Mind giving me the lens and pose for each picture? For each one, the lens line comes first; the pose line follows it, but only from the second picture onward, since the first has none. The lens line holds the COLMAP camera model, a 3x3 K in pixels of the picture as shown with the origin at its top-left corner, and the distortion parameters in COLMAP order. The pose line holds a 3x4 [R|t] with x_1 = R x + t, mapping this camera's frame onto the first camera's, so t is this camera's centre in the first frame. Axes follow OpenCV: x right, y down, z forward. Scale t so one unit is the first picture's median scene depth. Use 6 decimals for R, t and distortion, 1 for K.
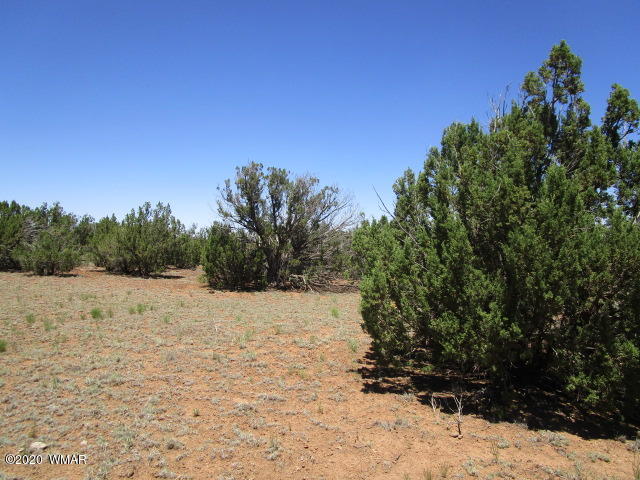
lens RADIAL K [[456.1, 0, 316.8], [0, 456.1, 243.1], [0, 0, 1]] dist [-0.029702, 0.009261]
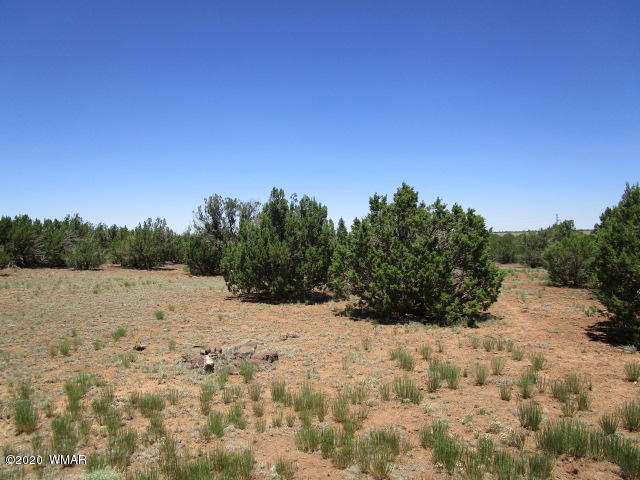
lens RADIAL K [[456.1, 0, 314.4], [0, 456.1, 237.1], [0, 0, 1]] dist [-0.029702, 0.009261]
pose [[0.999619, -0.025897, -0.009524, 0.182080], [0.025898, 0.999665, -0.000021, -0.017758], [0.009521, -0.000225, 0.999955, -0.490411]]
